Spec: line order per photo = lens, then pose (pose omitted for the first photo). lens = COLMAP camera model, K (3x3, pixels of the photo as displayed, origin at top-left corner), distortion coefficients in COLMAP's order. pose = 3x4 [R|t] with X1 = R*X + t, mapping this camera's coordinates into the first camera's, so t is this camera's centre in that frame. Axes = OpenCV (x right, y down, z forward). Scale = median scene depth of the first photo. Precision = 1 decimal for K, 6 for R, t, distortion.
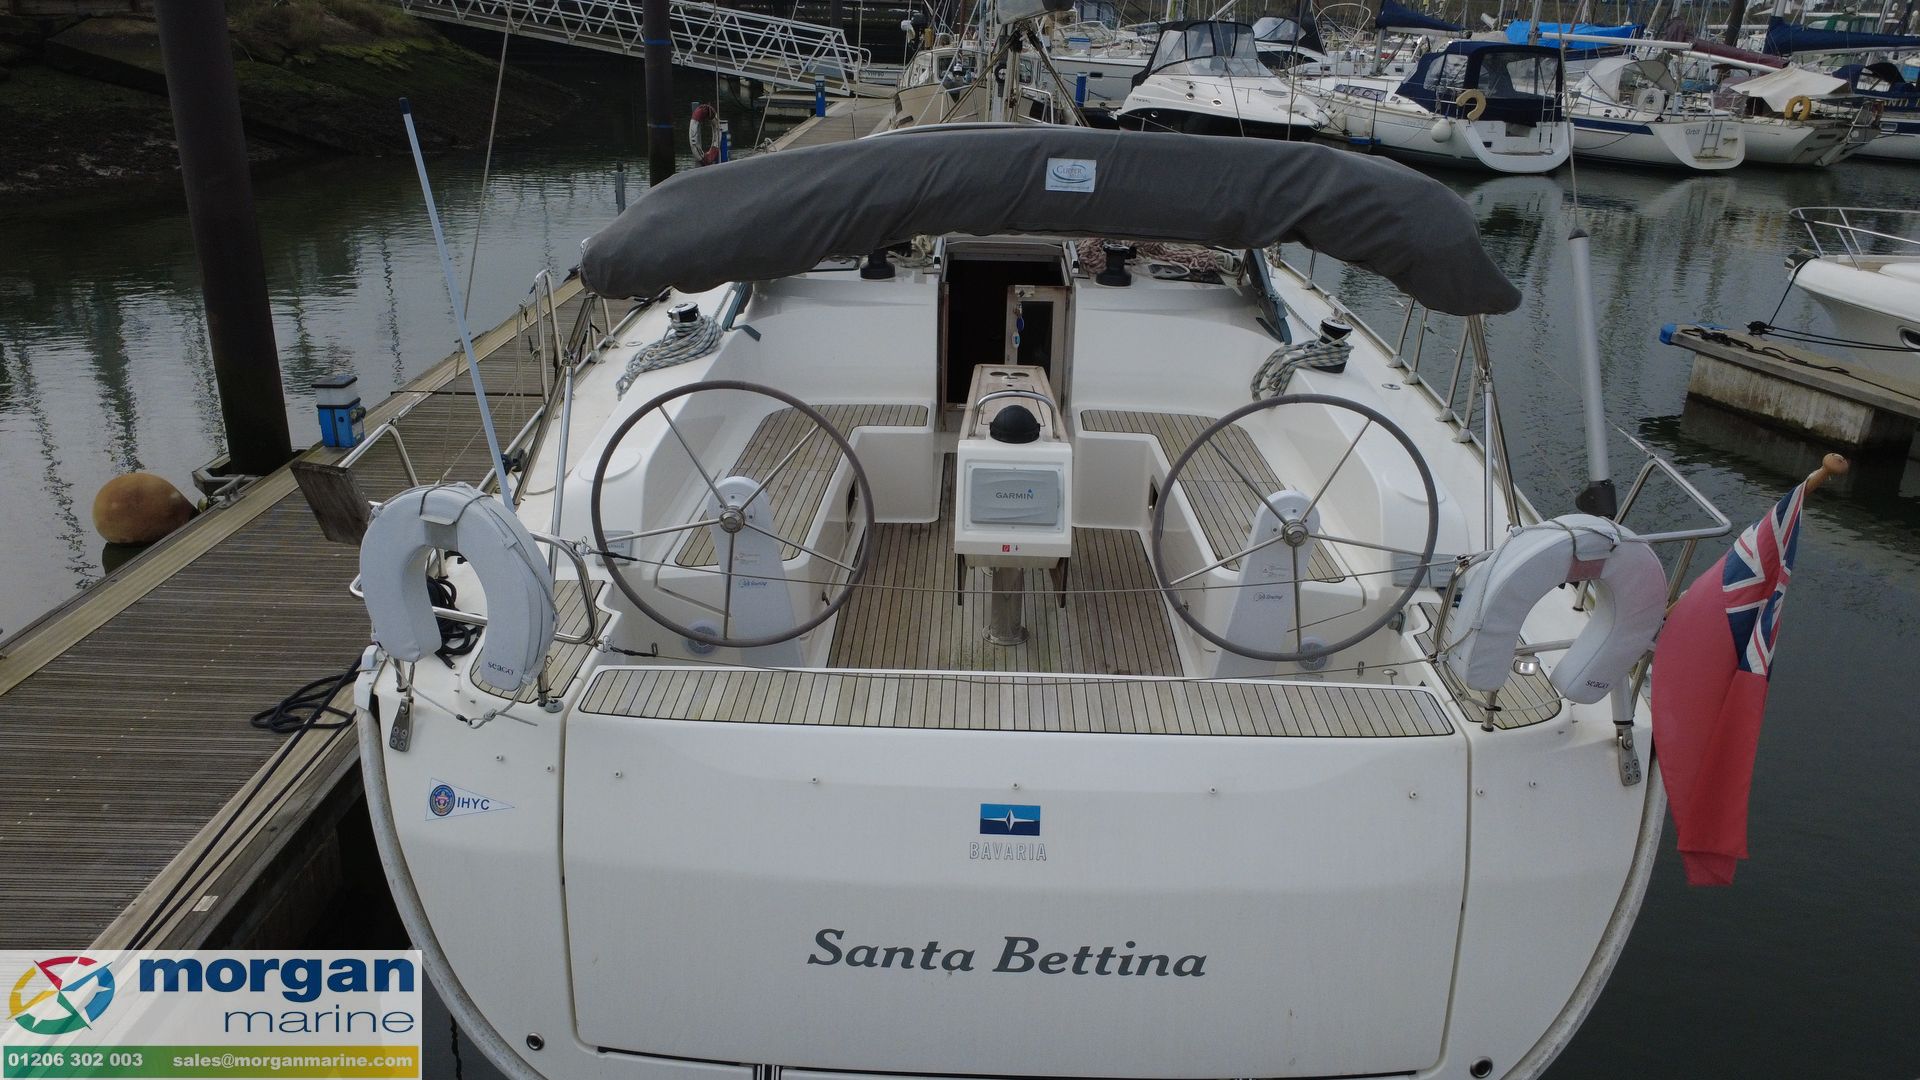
lens RADIAL K [[1372.8, 0, 960.0], [0, 1372.8, 540.0], [0, 0, 1]] dist [0.002643, 0.001008]
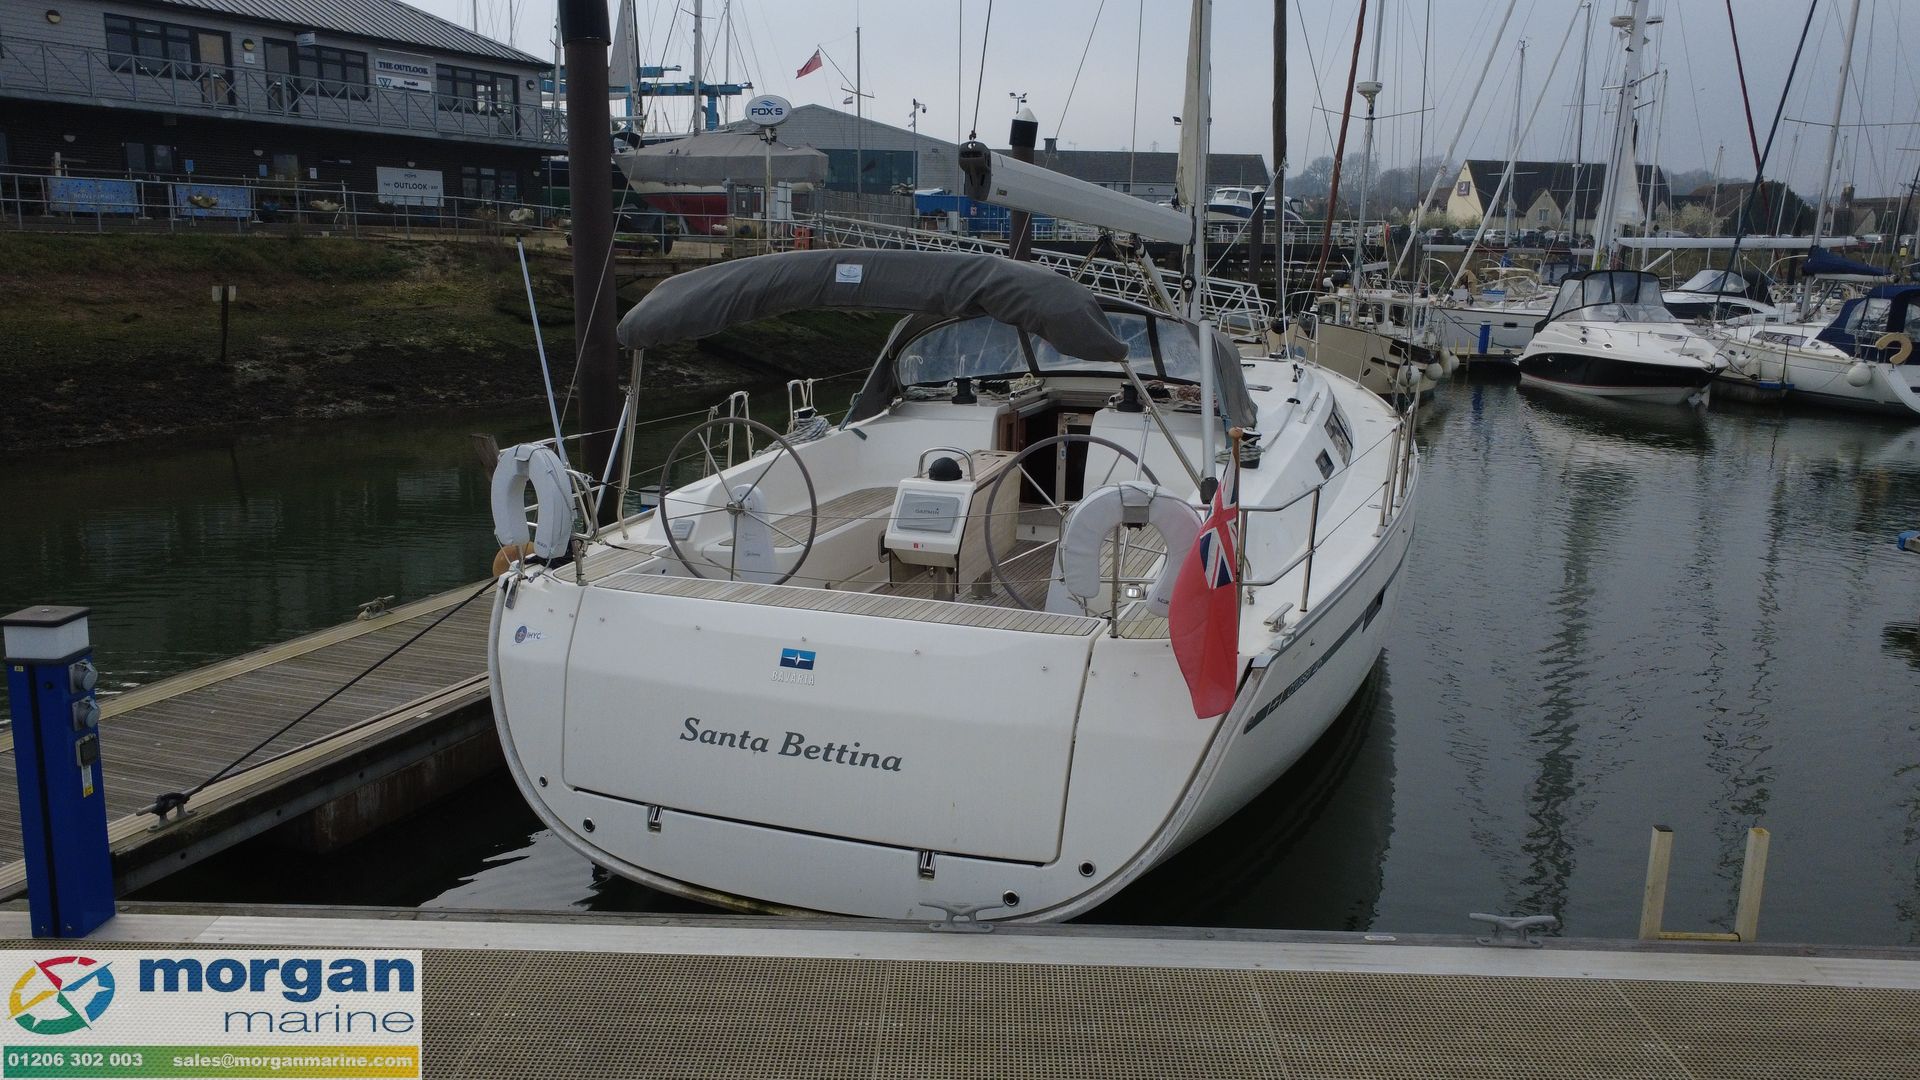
lens RADIAL K [[1369.8, 0, 960.0], [0, 1369.8, 540.0], [0, 0, 1]] dist [0.002040, 0.005133]
pose [[0.941375, 0.052526, -0.333247, 0.710844], [-0.111852, 0.980527, -0.161416, 0.290207], [0.318279, 0.189227, 0.928919, -0.444775]]
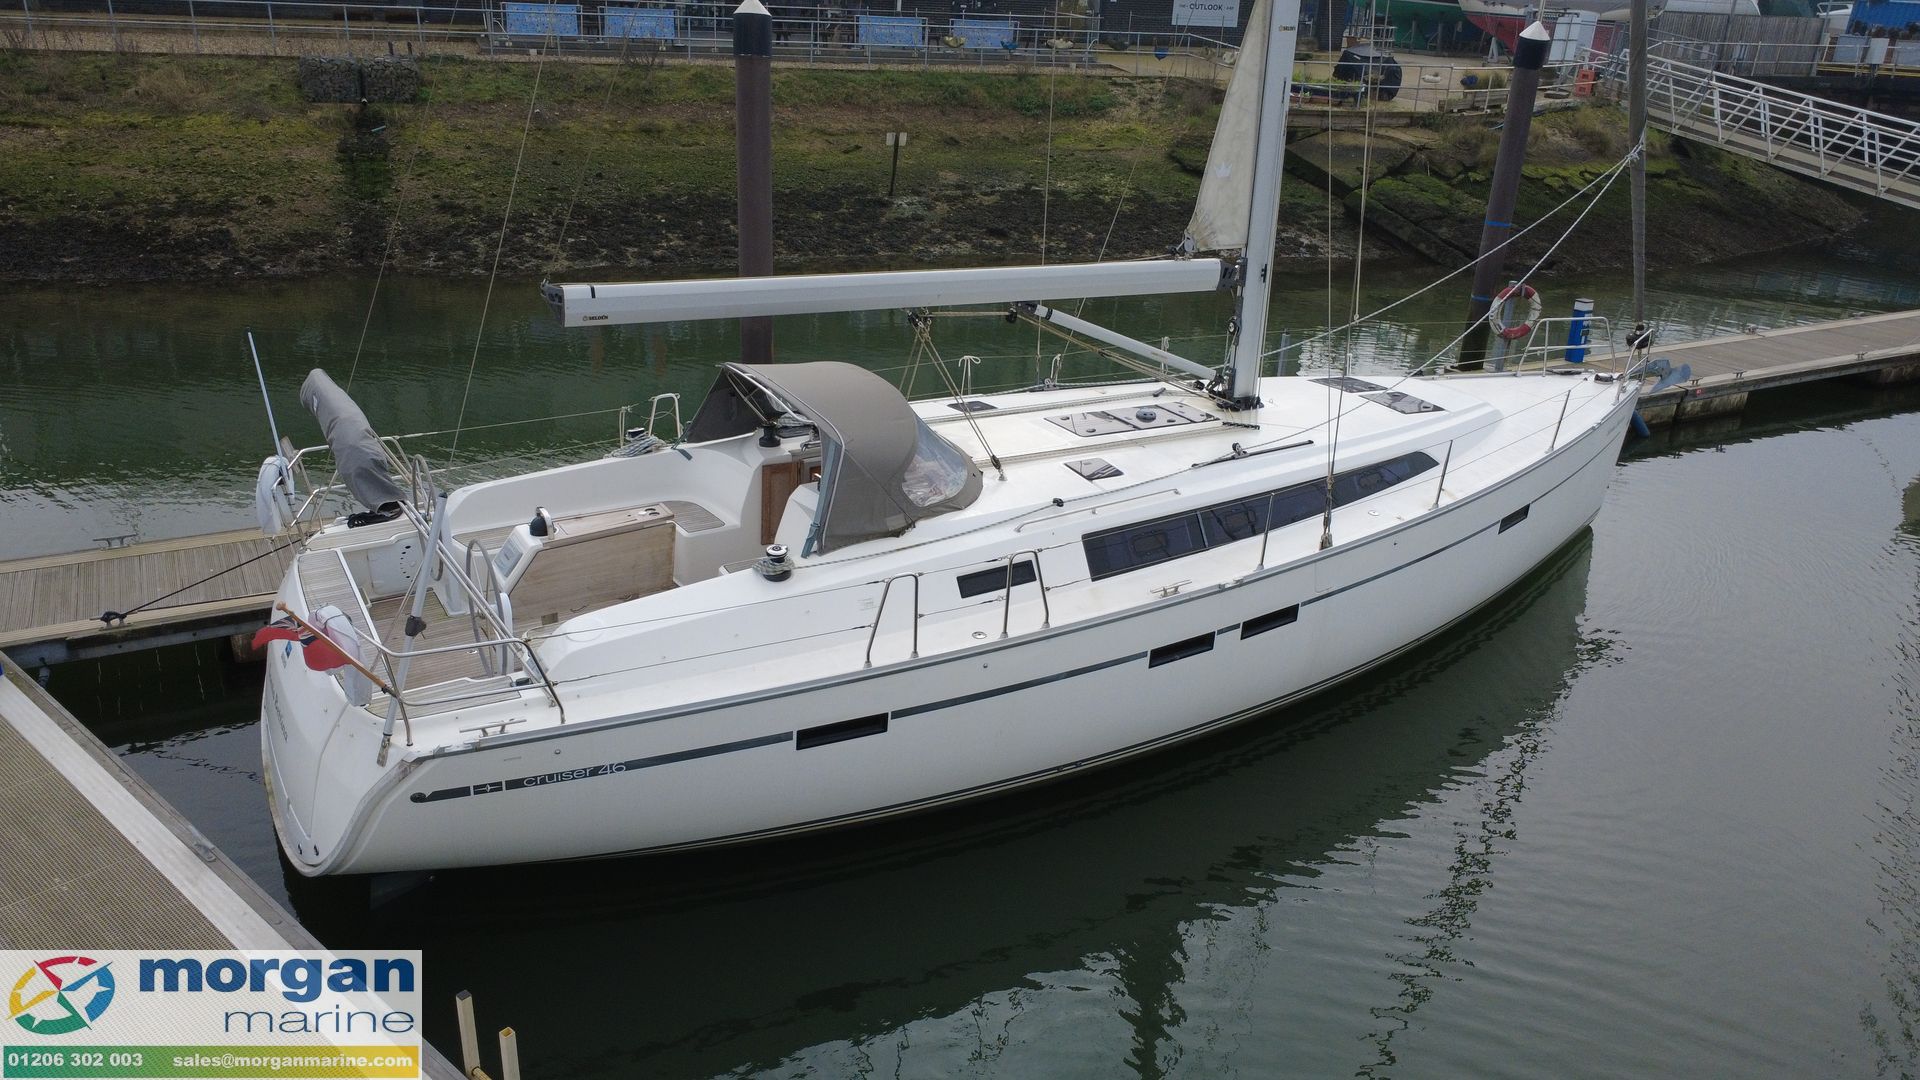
lens RADIAL K [[1366.1, 0, 947.6], [0, 1366.1, 539.8], [0, 0, 1]] dist [0.004581, 0.001004]
pose [[0.516849, 0.315323, -0.795889, 2.378513], [-0.343952, 0.927843, 0.144239, -0.681381], [0.783941, 0.199197, 0.588010, 0.419504]]
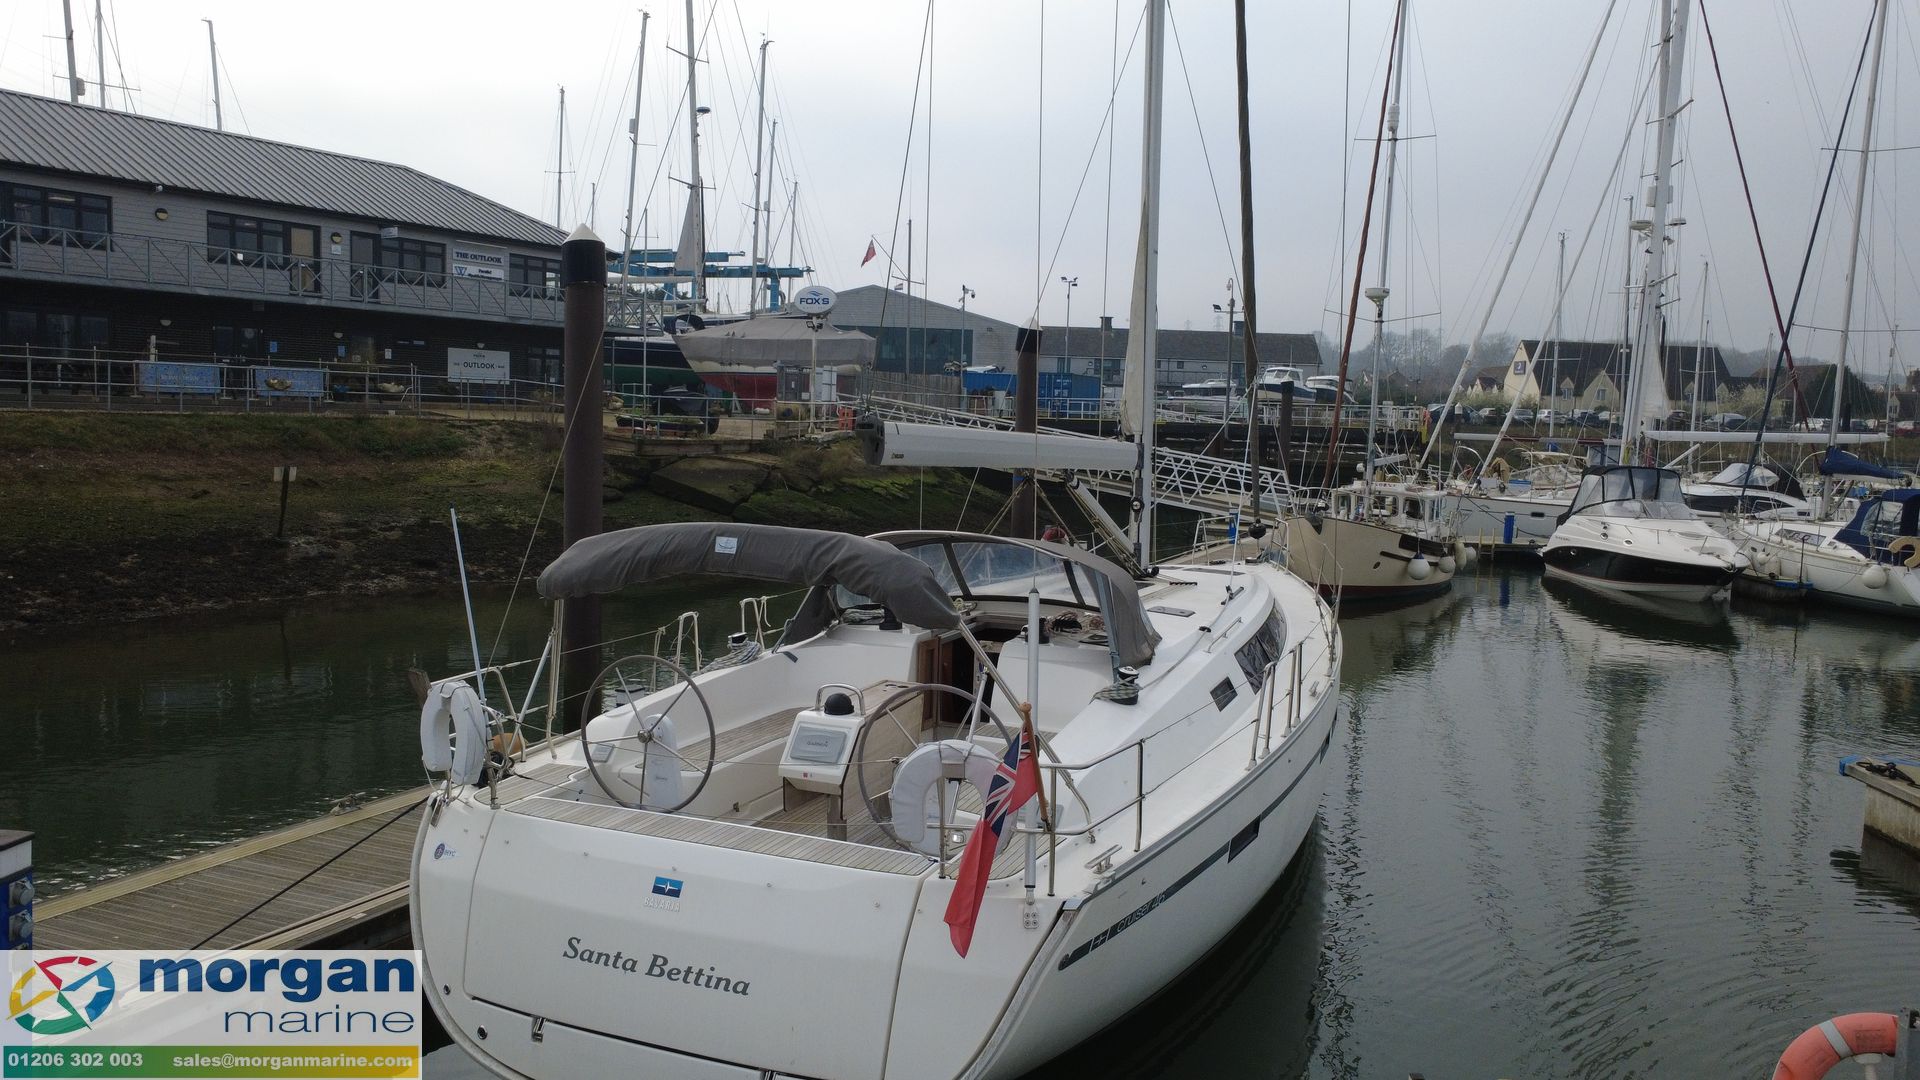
lens RADIAL K [[1369.8, 0, 960.0], [0, 1369.8, 540.0], [0, 0, 1]] dist [0.002040, 0.005133]
pose [[0.924767, 0.029003, -0.379426, 1.009675], [-0.141071, 0.952173, -0.271046, 0.193190], [0.353418, 0.304181, 0.884630, -0.567557]]
